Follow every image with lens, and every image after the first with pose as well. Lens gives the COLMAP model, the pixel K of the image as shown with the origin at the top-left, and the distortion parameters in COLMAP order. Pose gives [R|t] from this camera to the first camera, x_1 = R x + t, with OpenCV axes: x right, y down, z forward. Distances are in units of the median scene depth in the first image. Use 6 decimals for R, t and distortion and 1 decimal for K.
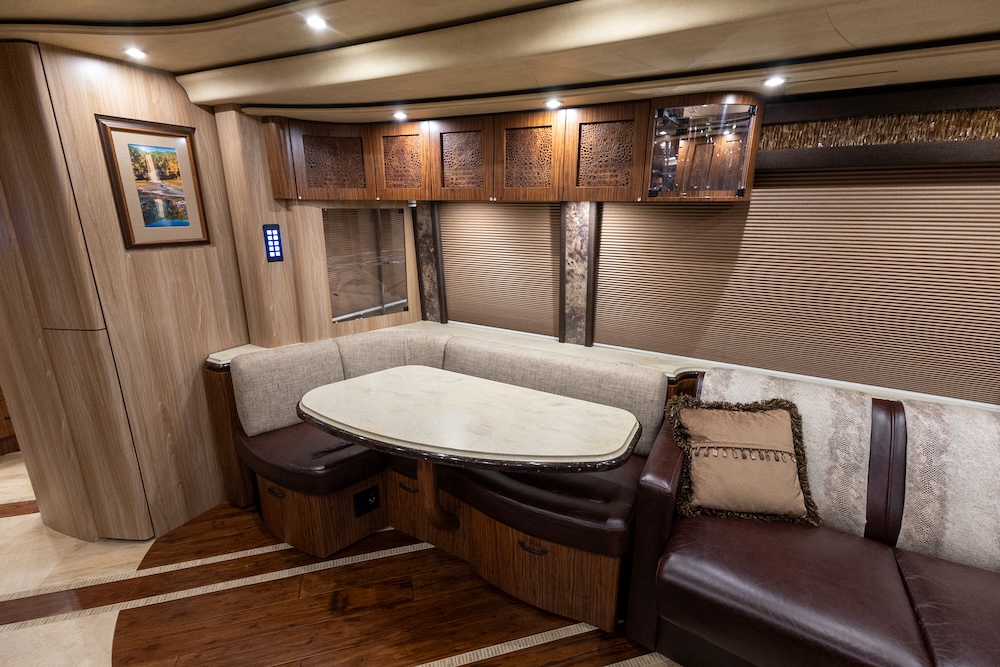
lens RADIAL K [[456.2, 0, 503.5], [0, 456.2, 333.3], [0, 0, 1]] dist [0.018569, -0.002463]
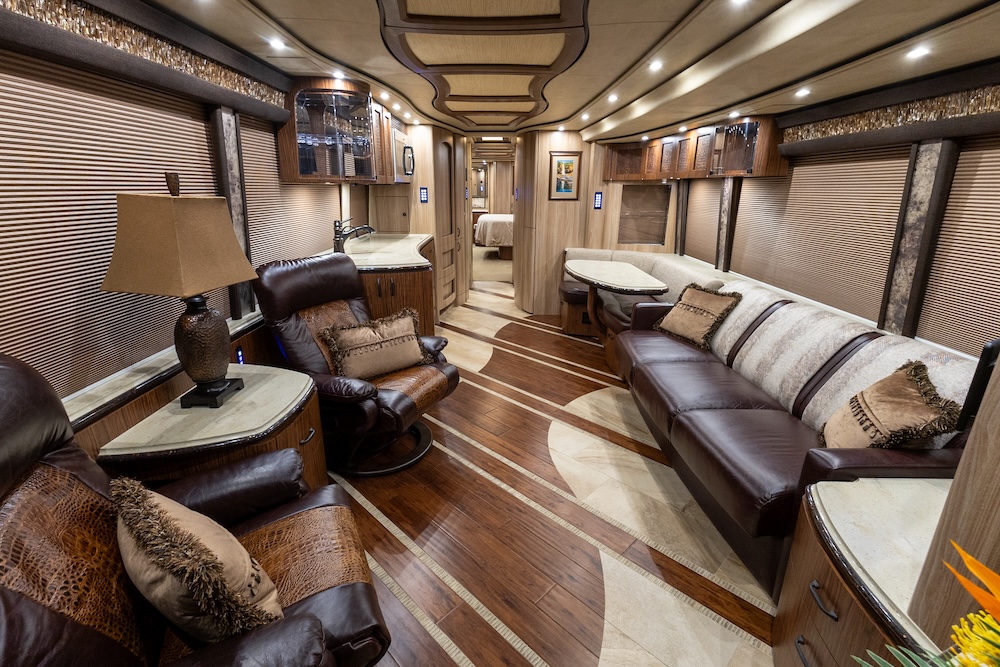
lens RADIAL K [[456.2, 0, 497.9], [0, 456.2, 332.5], [0, 0, 1]] dist [0.018569, -0.002463]
pose [[0.491253, 0.260413, -0.831177, 1.325384], [-0.240840, 0.957668, 0.157699, 0.189399], [0.837058, 0.122711, 0.533175, -0.523563]]
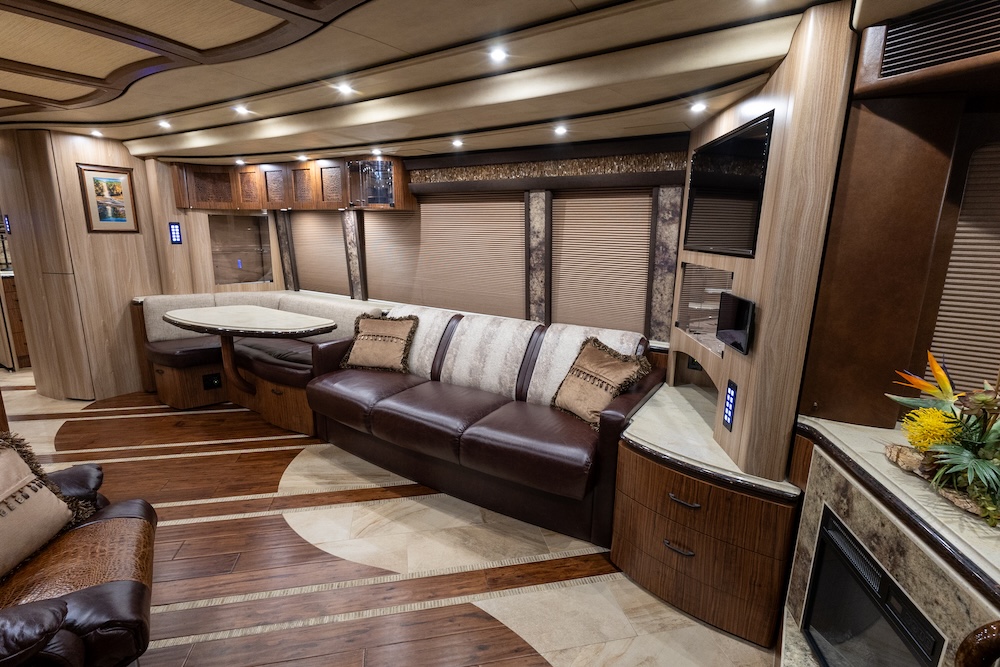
lens RADIAL K [[469.1, 0, 499.5], [0, 469.1, 332.6], [0, 0, 1]] dist [0.001902, 0.000635]
pose [[0.997921, 0.026330, -0.058833, 0.867136], [-0.030007, 0.997593, -0.062516, 0.261503], [0.057046, 0.064152, 0.996308, -0.692857]]
